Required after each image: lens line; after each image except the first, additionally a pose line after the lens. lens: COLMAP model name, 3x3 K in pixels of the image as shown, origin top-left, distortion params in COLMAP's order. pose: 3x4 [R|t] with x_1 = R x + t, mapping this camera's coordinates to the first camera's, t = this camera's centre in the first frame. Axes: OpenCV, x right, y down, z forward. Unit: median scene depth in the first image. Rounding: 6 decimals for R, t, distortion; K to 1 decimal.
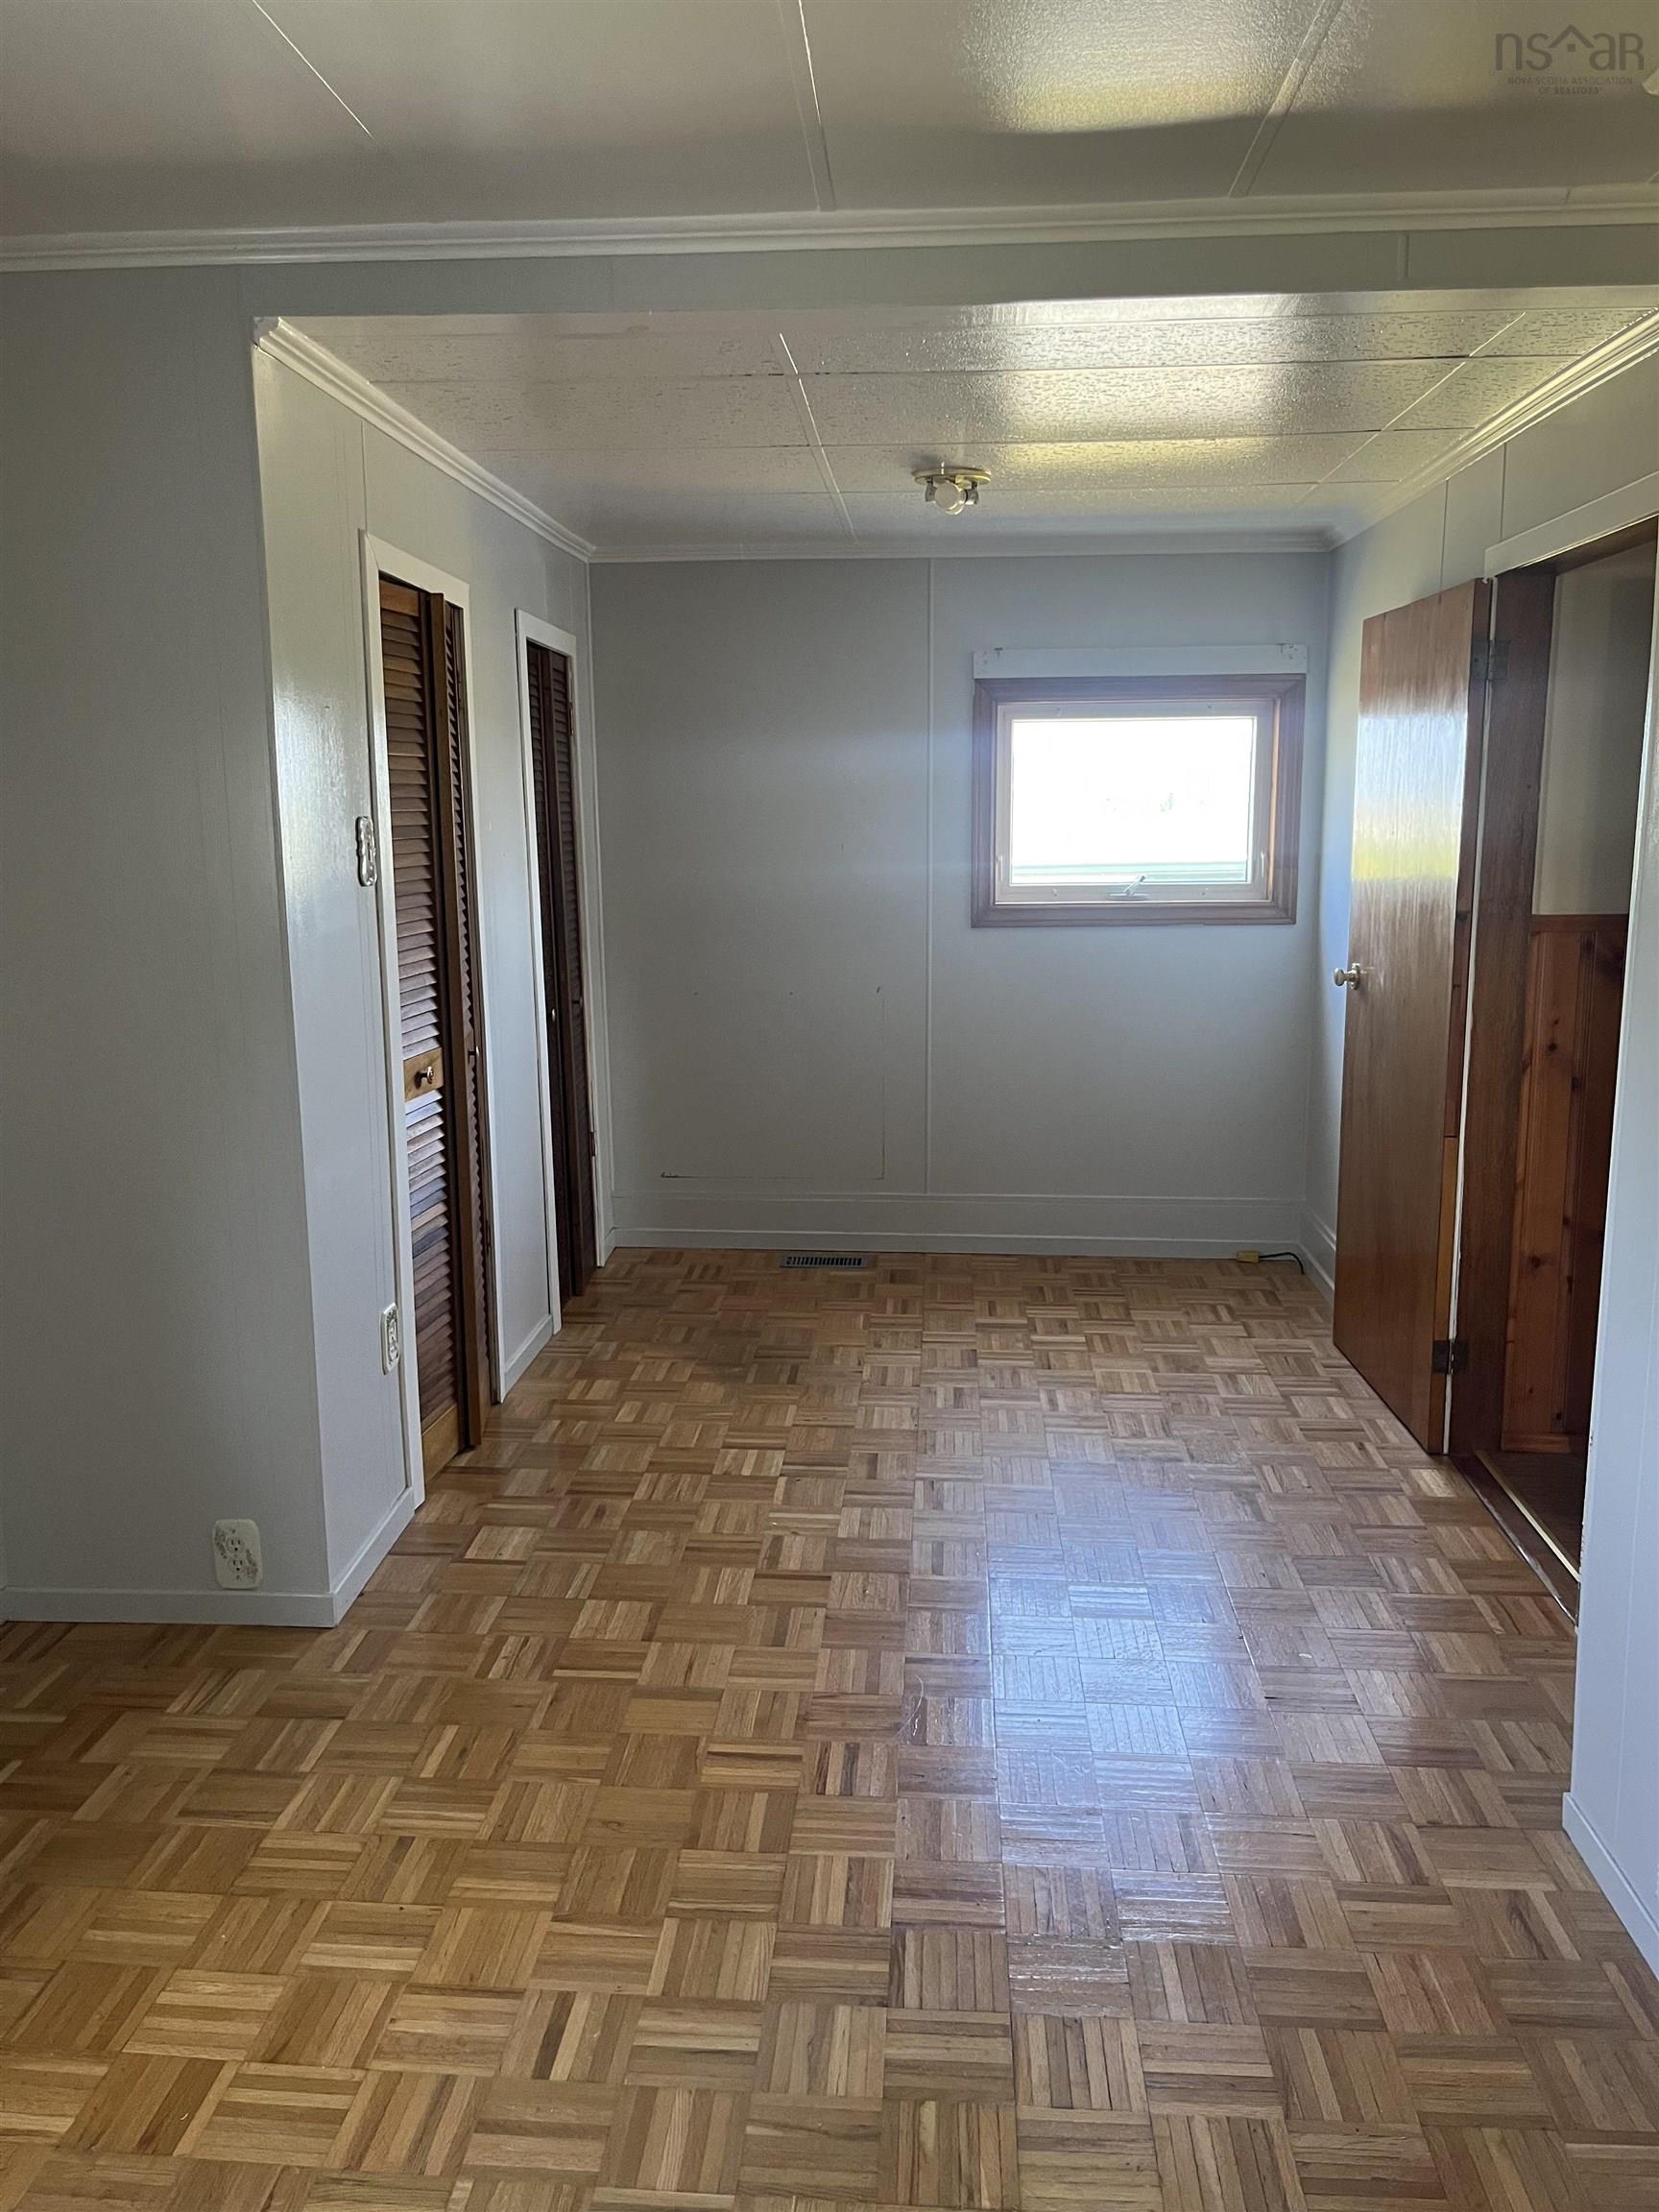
lens RADIAL K [[1654.8, 0, 824.6], [0, 1654.8, 1105.8], [0, 0, 1]] dist [0.000090, -0.000696]
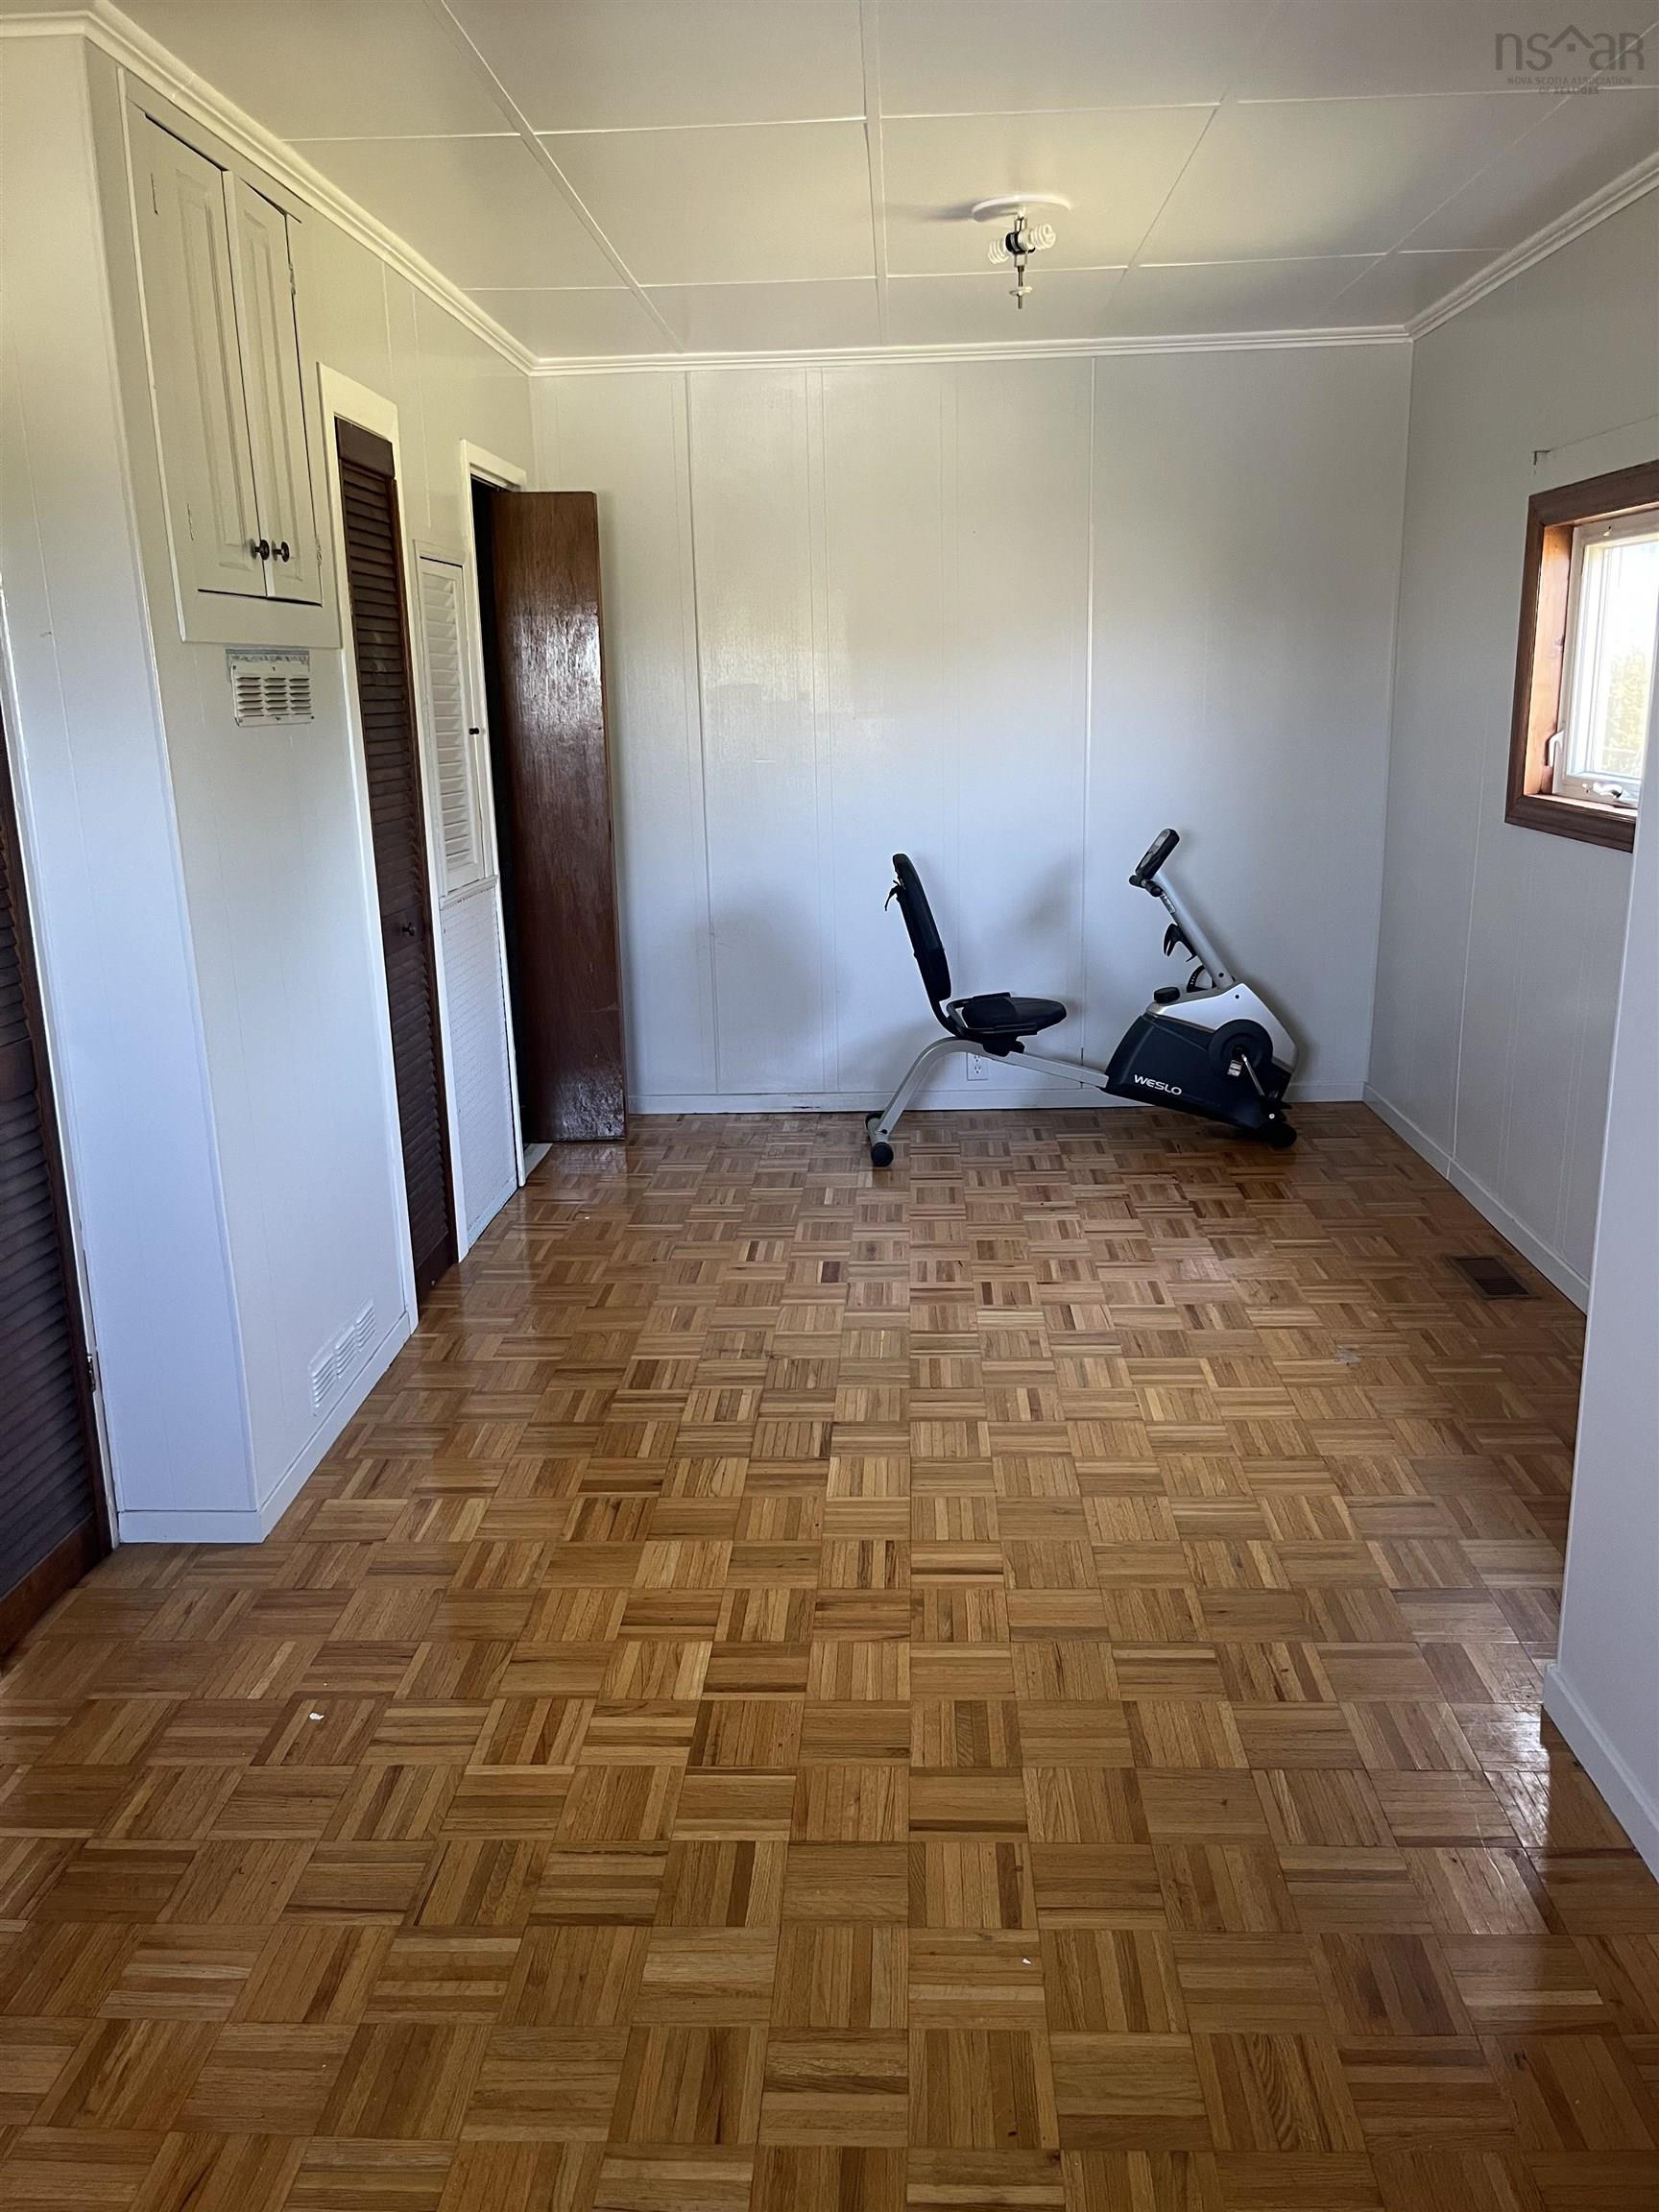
lens RADIAL K [[1654.8, 0, 831.9], [0, 1654.8, 1105.1], [0, 0, 1]] dist [0.000090, -0.000696]
pose [[-0.999105, 0.038720, -0.017030, 0.044454], [0.028213, 0.909965, 0.413725, -0.319717], [0.031516, 0.412874, -0.910243, 1.901666]]
